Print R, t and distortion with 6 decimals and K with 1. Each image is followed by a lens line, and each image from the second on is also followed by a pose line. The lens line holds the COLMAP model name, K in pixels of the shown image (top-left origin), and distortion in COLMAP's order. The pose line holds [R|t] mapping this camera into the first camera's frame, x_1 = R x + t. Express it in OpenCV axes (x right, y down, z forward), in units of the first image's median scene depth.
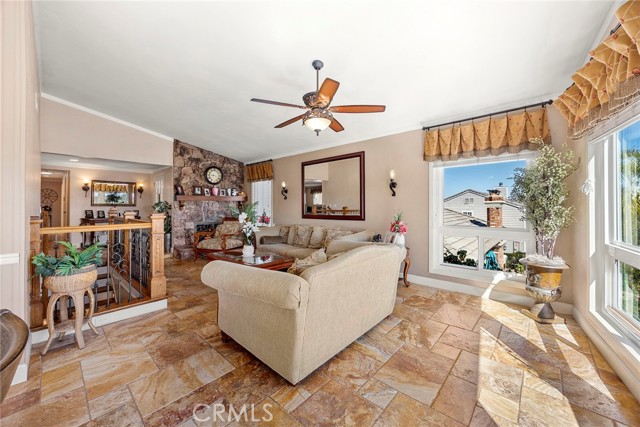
lens RADIAL K [[249.7, 0, 316.1], [0, 249.7, 204.3], [0, 0, 1]] dist [0.001012, 0.000343]
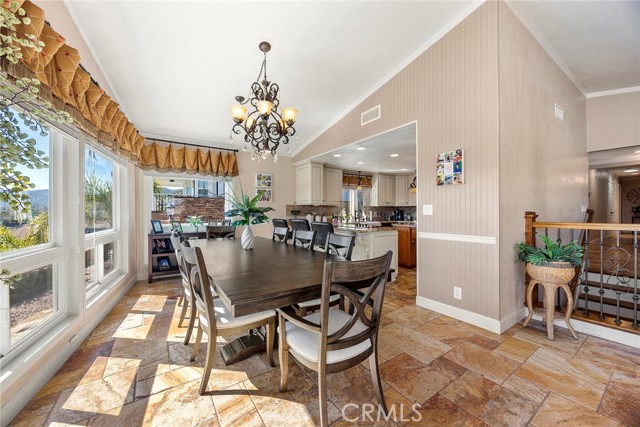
lens RADIAL K [[249.7, 0, 319.8], [0, 249.7, 211.6], [0, 0, 1]] dist [0.001012, 0.000343]
pose [[-0.242899, -0.002678, -0.970048, 0.289814], [0.012346, 0.999907, -0.005852, 0.043761], [0.969973, -0.013398, -0.242843, 0.337520]]
